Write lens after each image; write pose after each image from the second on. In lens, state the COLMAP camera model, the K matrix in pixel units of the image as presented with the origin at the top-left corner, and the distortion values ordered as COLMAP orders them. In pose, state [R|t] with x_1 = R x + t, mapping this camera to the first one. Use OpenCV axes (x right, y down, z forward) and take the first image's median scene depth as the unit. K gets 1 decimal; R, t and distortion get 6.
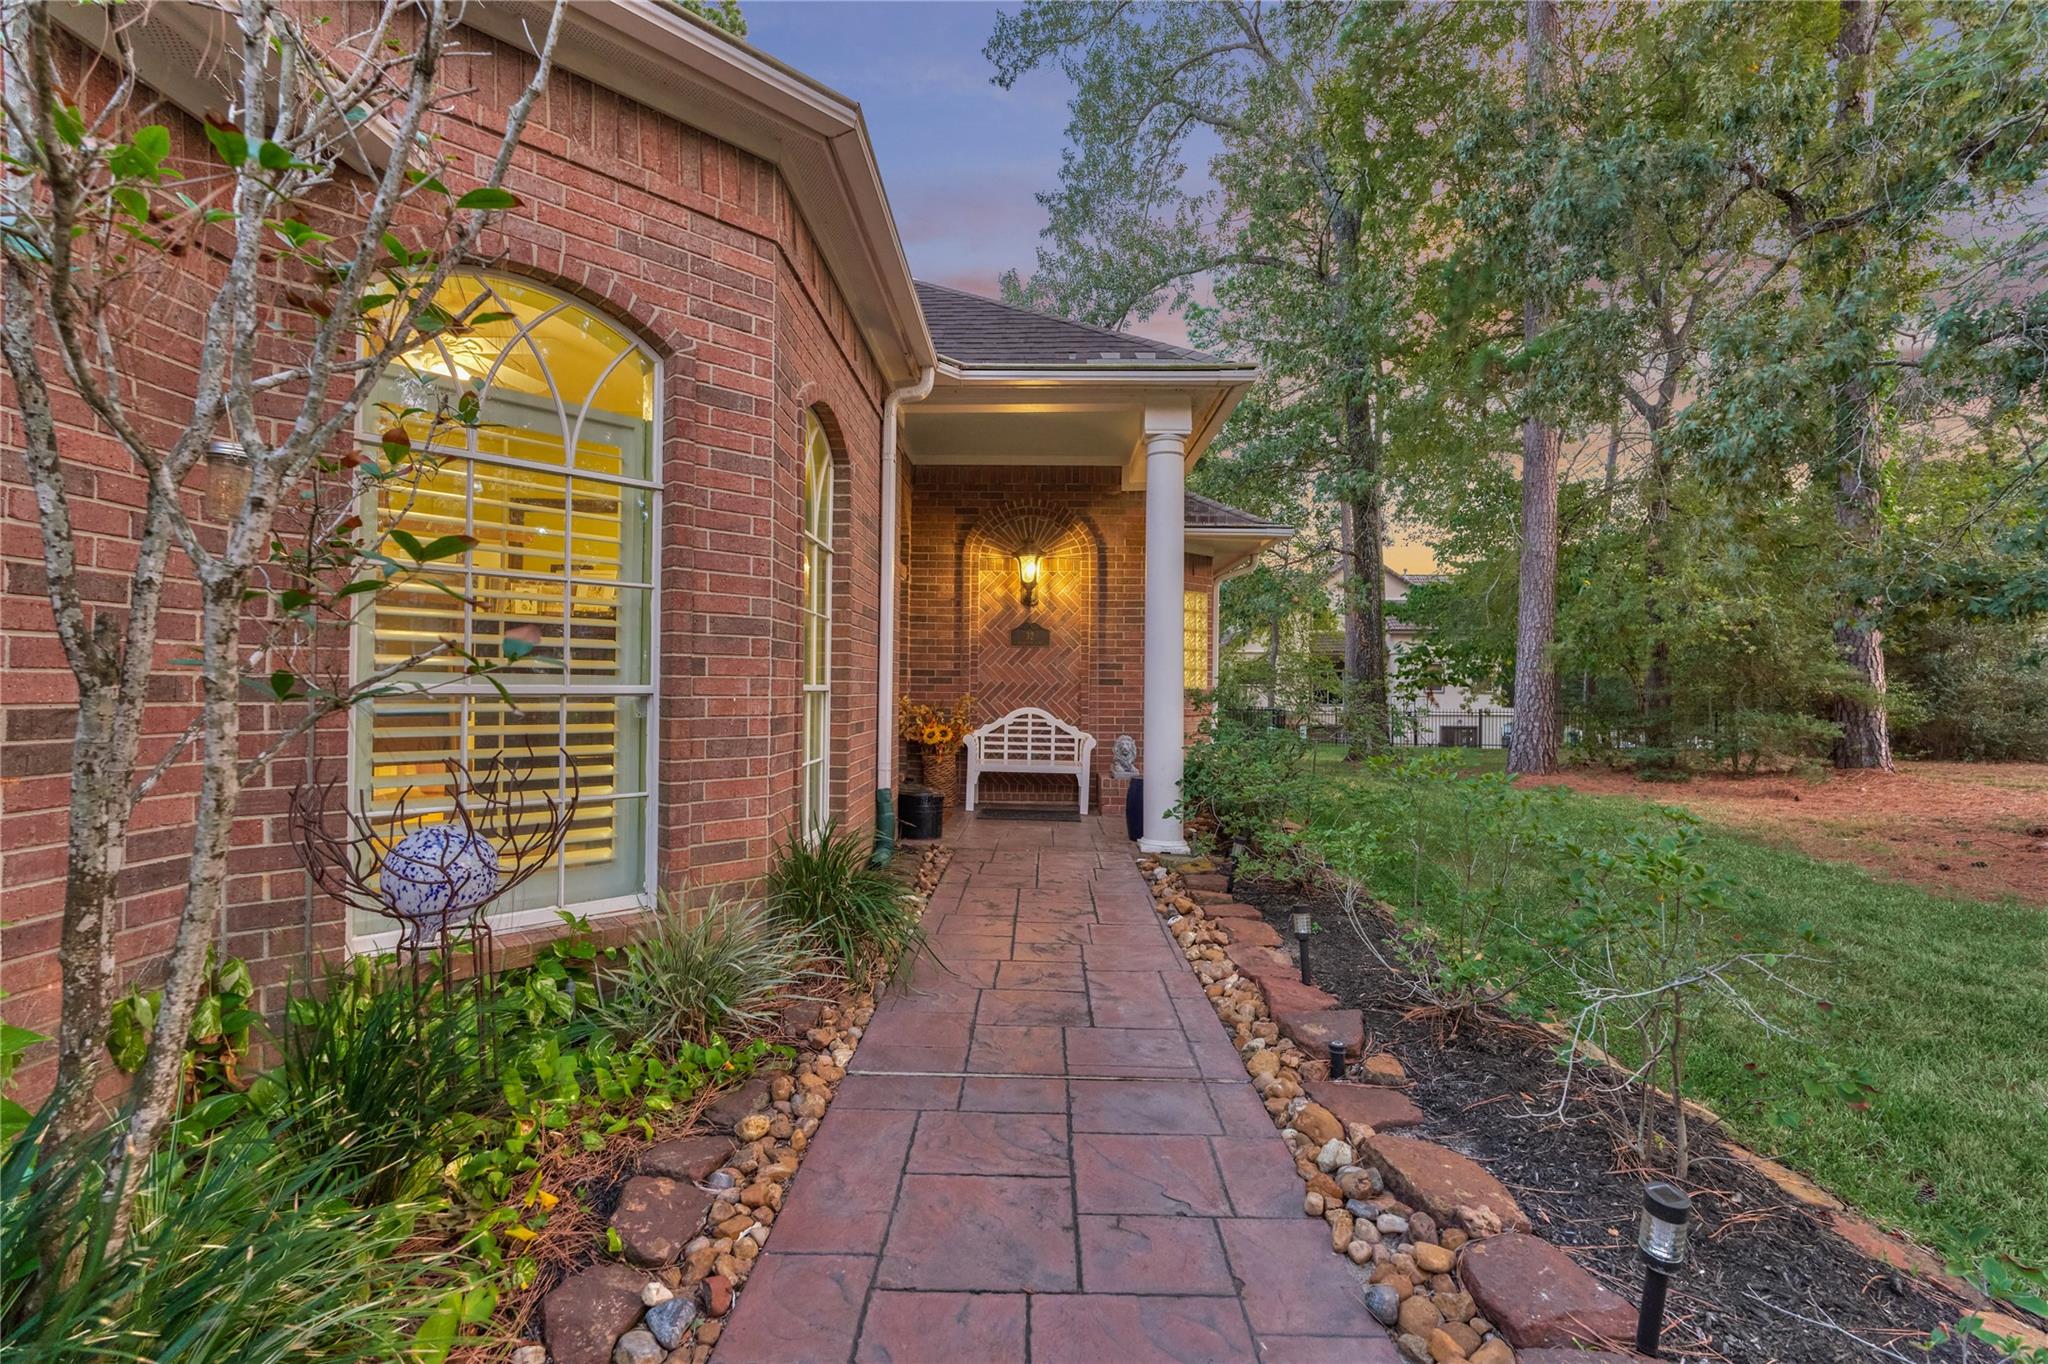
lens RADIAL K [[890.2, 0, 1024.0], [0, 890.2, 682.0], [0, 0, 1]] dist [-0.009802, -0.000048]
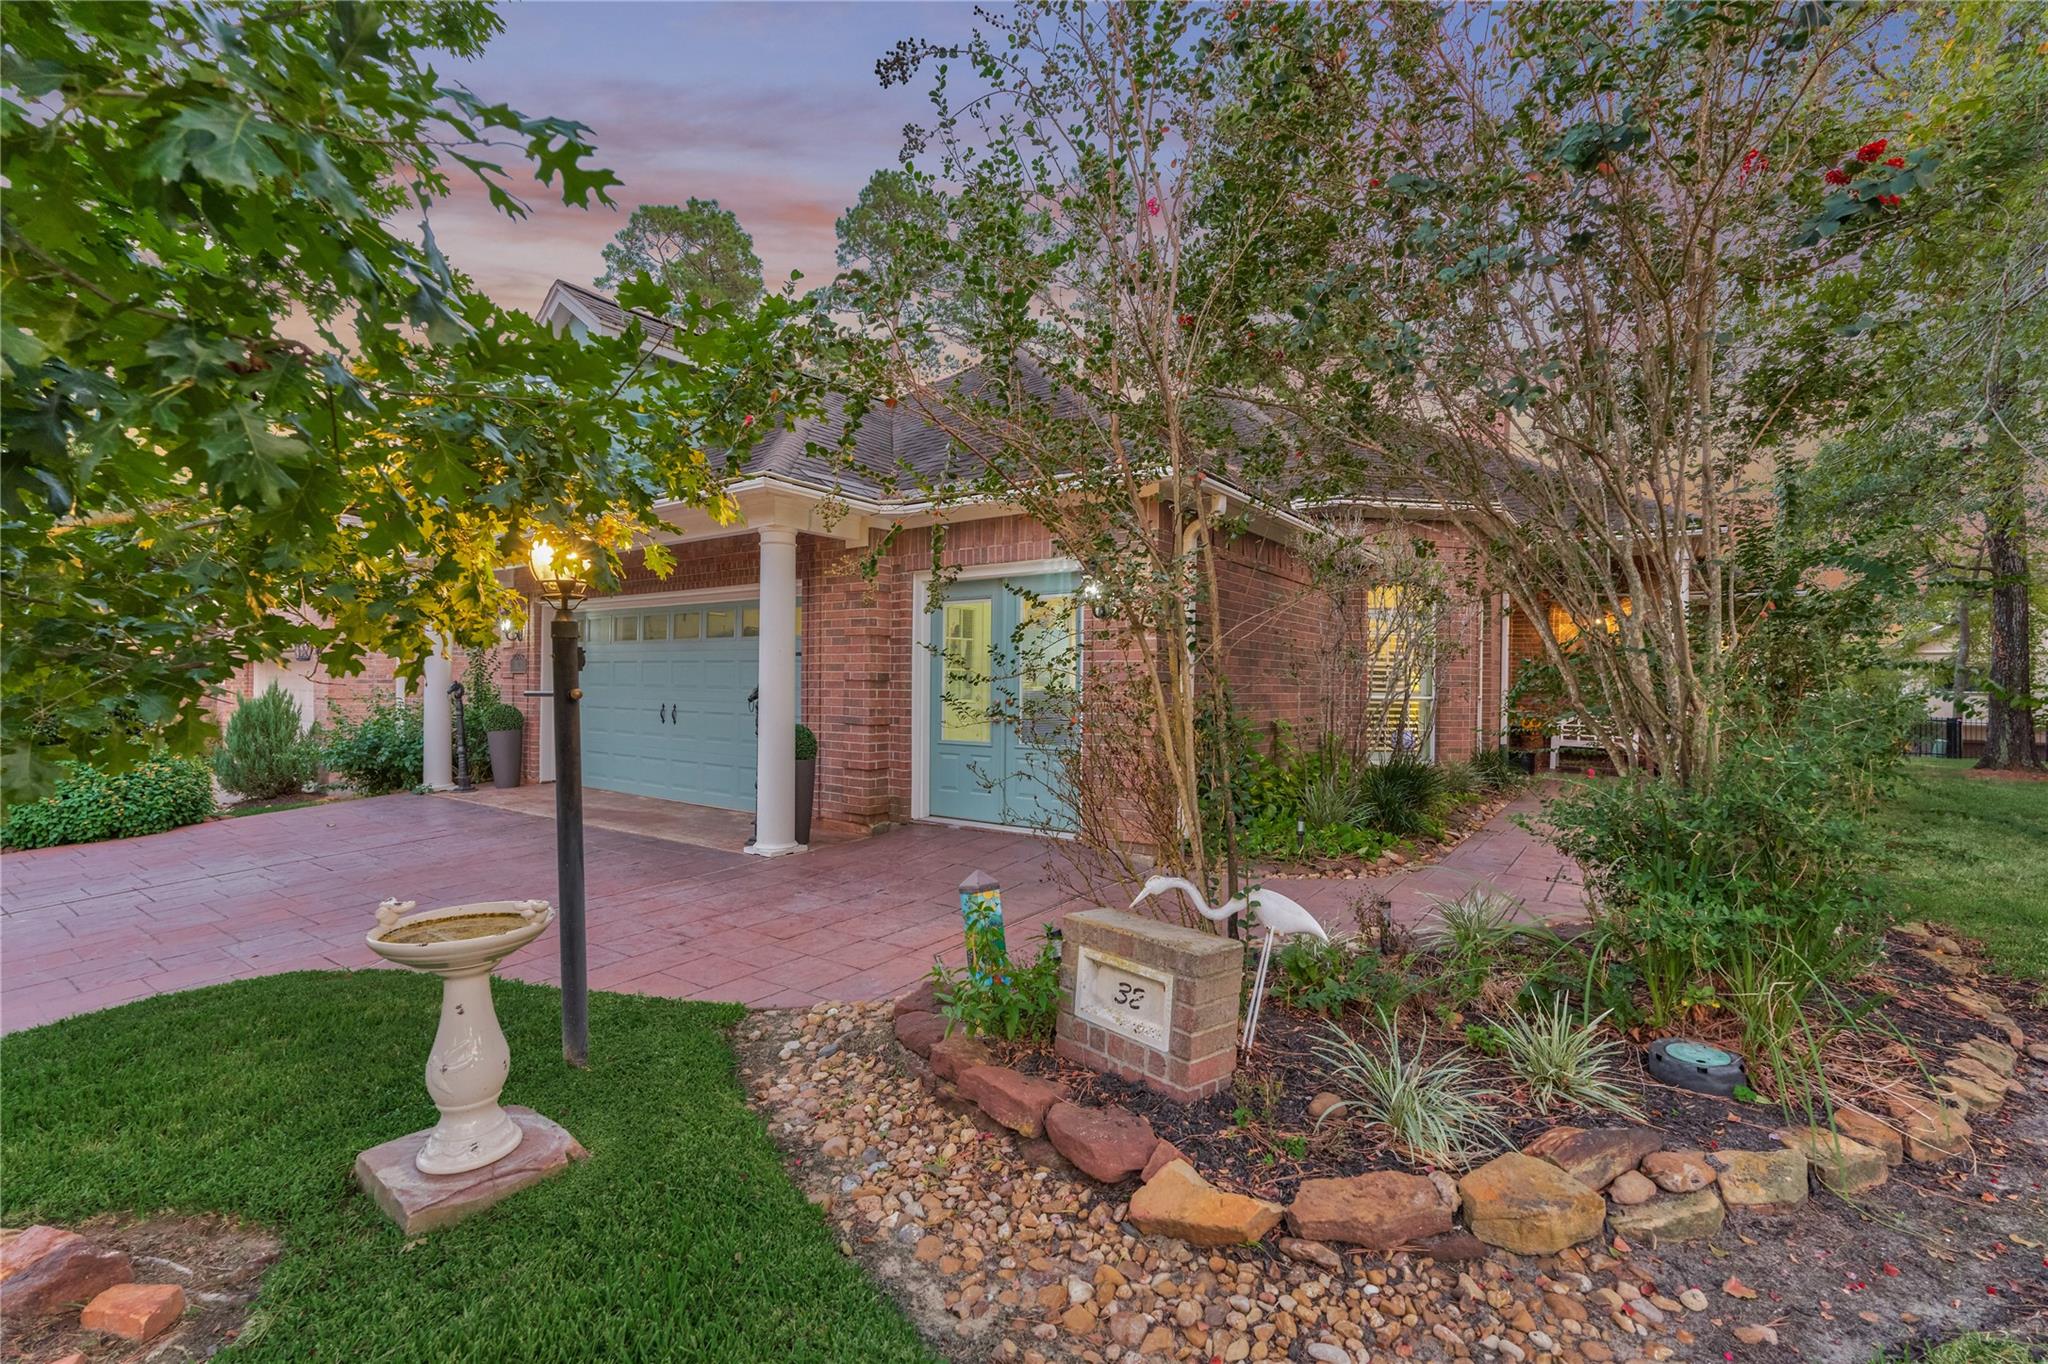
lens RADIAL K [[887.4, 0, 1028.1], [0, 887.4, 676.9], [0, 0, 1]] dist [-0.004557, 0.000068]
pose [[0.820599, -0.005588, -0.571478, 0.080644], [-0.000323, 0.999947, -0.010242, -0.012293], [0.571505, 0.008589, 0.820554, -0.908731]]
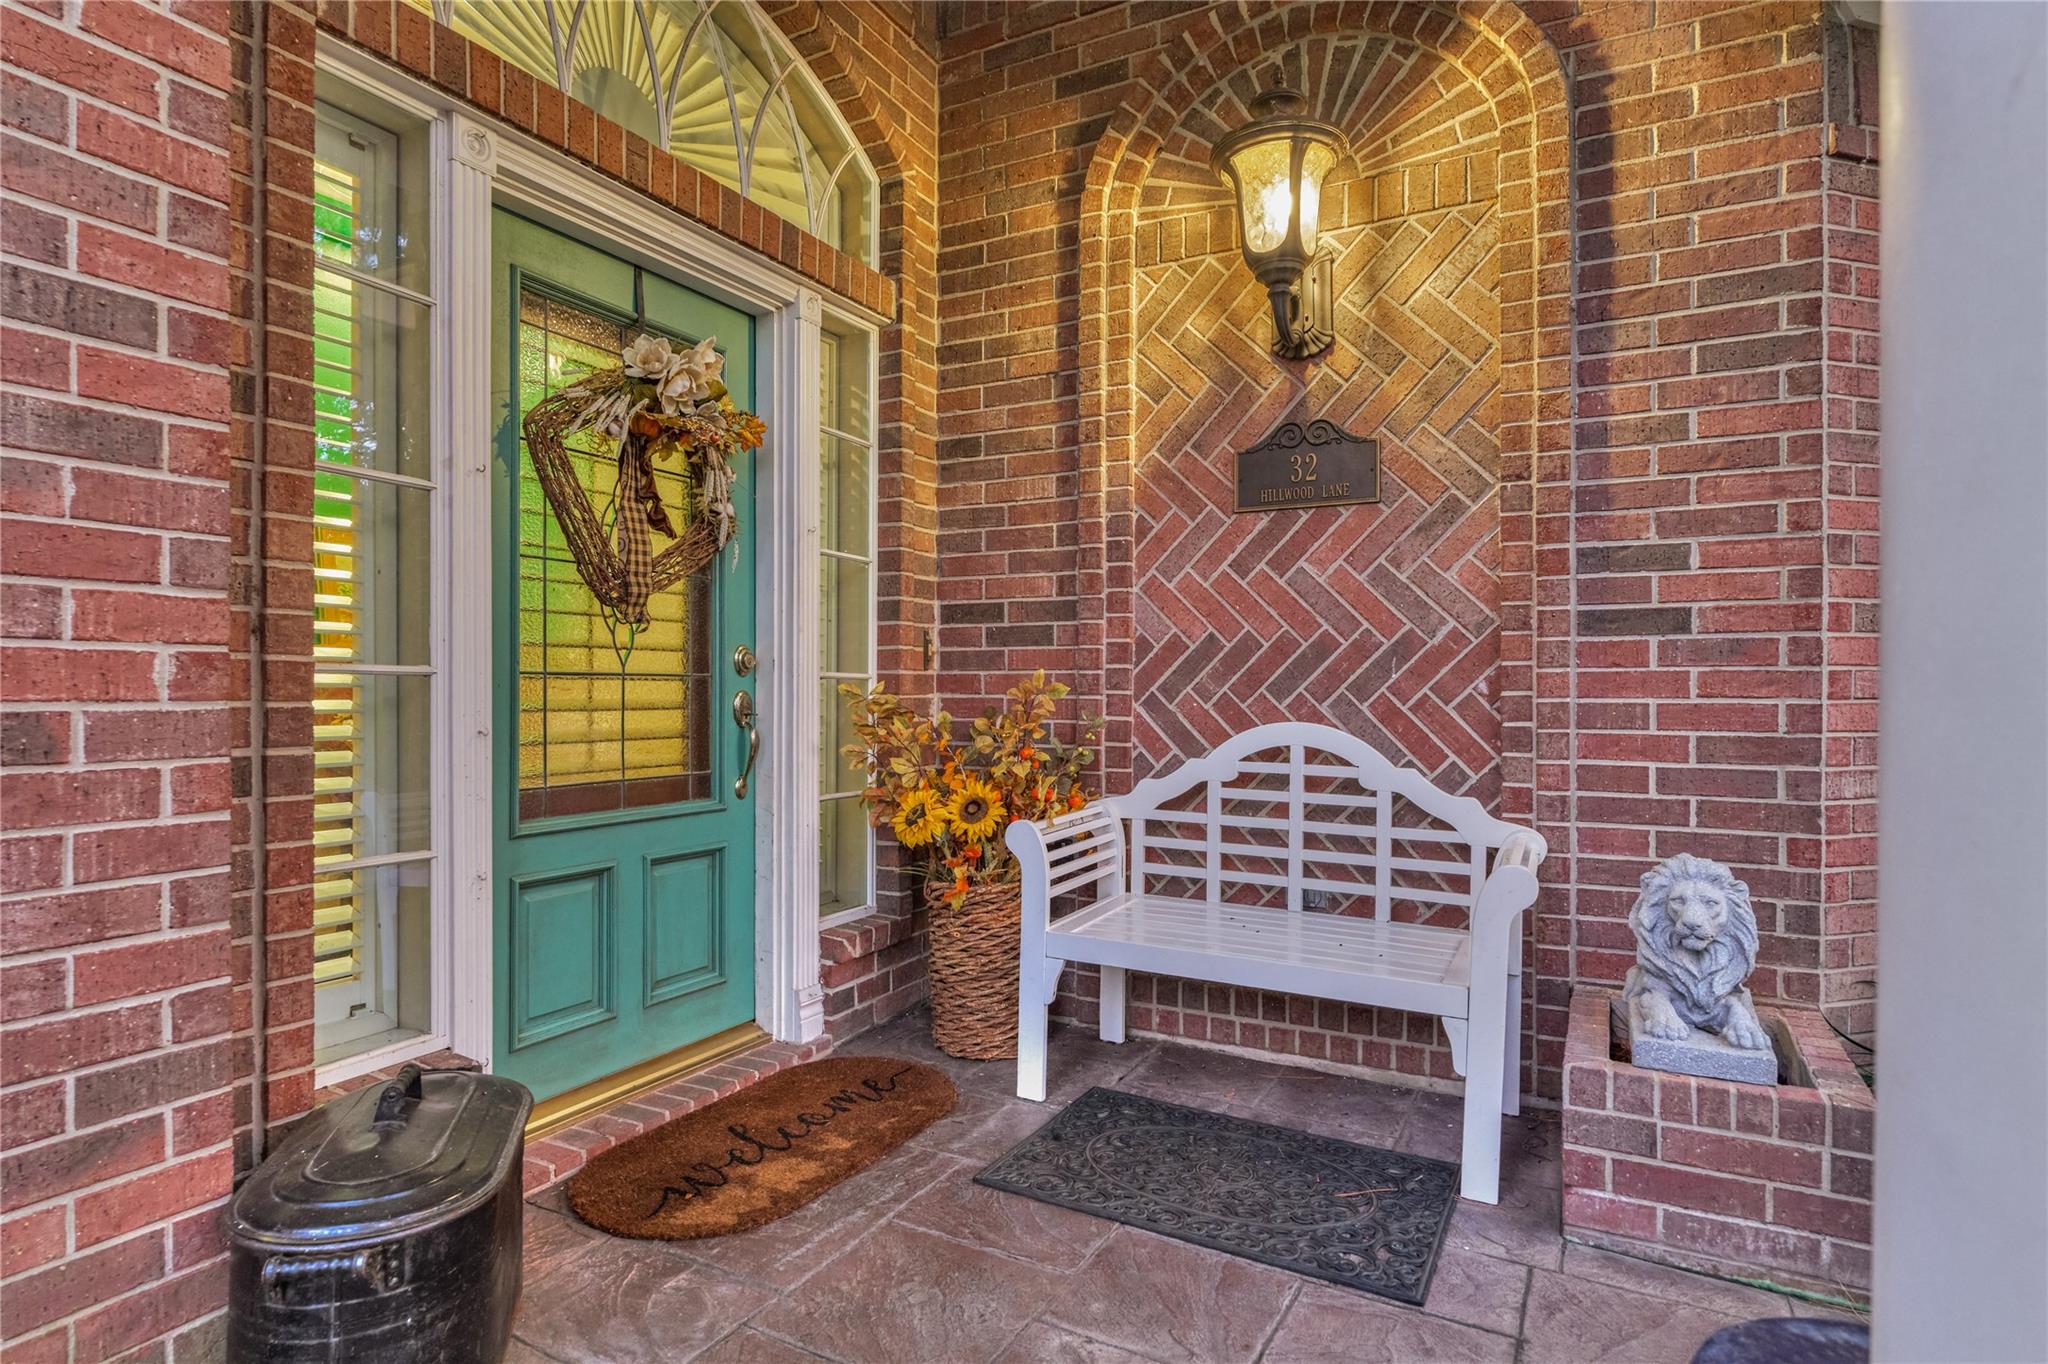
lens RADIAL K [[1086.1, 0, 1024.0], [0, 1086.1, 682.0], [0, 0, 1]] dist [0.001183, -0.000007]
pose [[0.887661, -0.005745, -0.460462, 0.086637], [0.003526, 0.999978, -0.005680, 0.017645], [0.460484, 0.003418, 0.887661, 0.660327]]
